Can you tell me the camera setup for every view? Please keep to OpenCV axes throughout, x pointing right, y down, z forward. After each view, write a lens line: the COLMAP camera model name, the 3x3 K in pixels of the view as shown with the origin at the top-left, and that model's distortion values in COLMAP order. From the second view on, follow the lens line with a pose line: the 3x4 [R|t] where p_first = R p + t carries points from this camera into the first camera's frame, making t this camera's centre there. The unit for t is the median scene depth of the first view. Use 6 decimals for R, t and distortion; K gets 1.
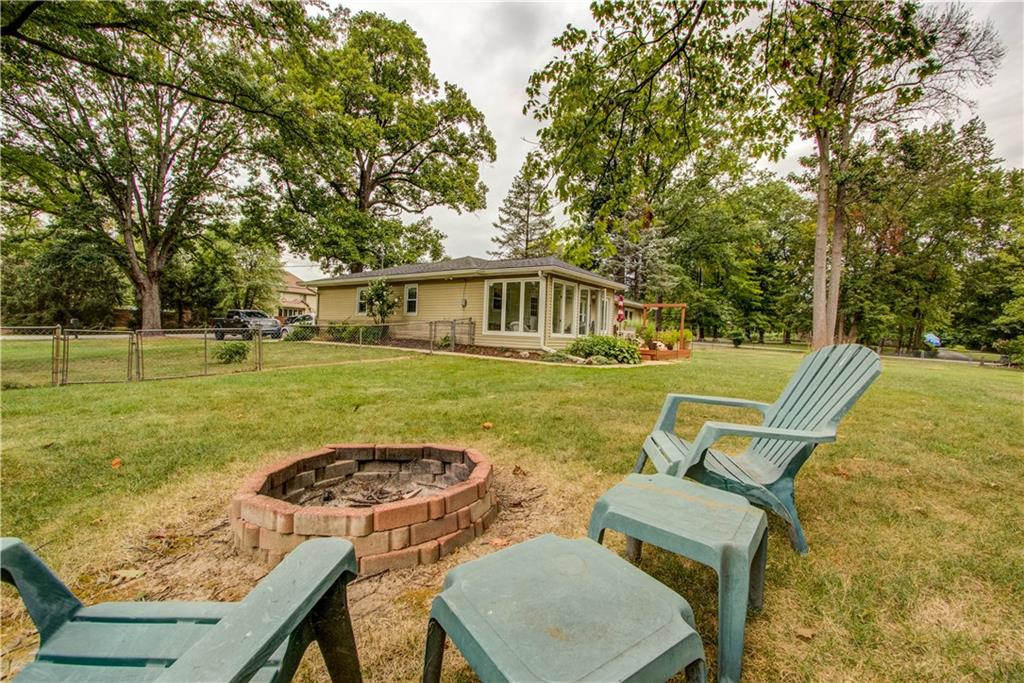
lens RADIAL K [[425.3, 0, 512.0], [0, 425.3, 341.5], [0, 0, 1]] dist [0.029017, 0.000200]
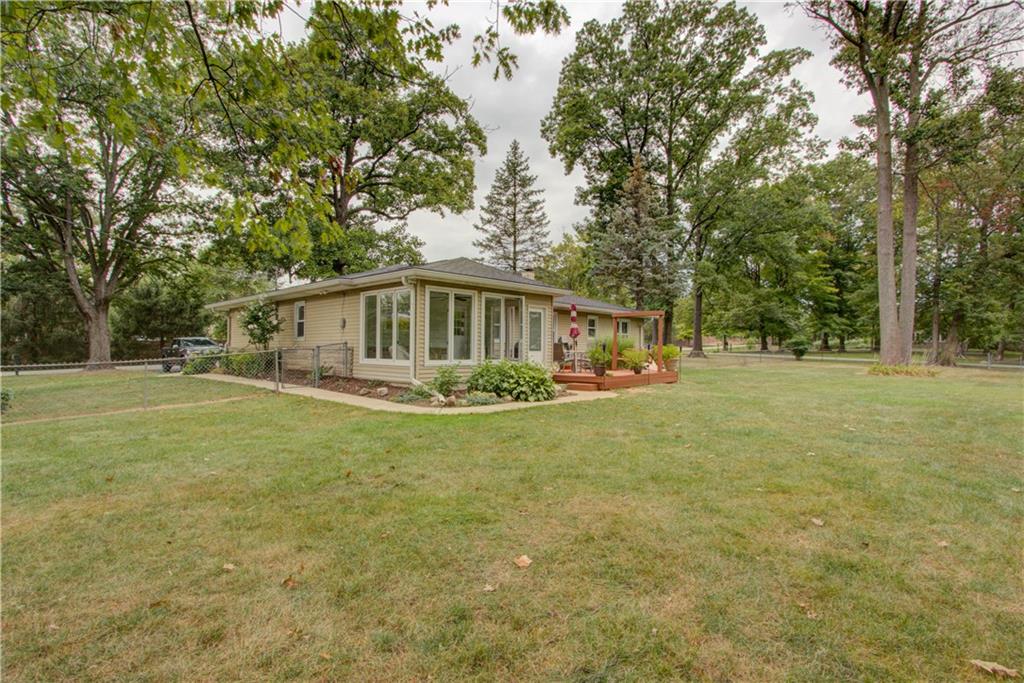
lens RADIAL K [[464.3, 0, 512.0], [0, 464.3, 341.5], [0, 0, 1]] dist [0.029336, -0.000878]
pose [[0.992970, -0.034422, -0.113253, 0.122238], [0.030532, 0.998889, -0.035902, -0.007136], [0.114363, 0.032192, 0.992917, 0.084213]]
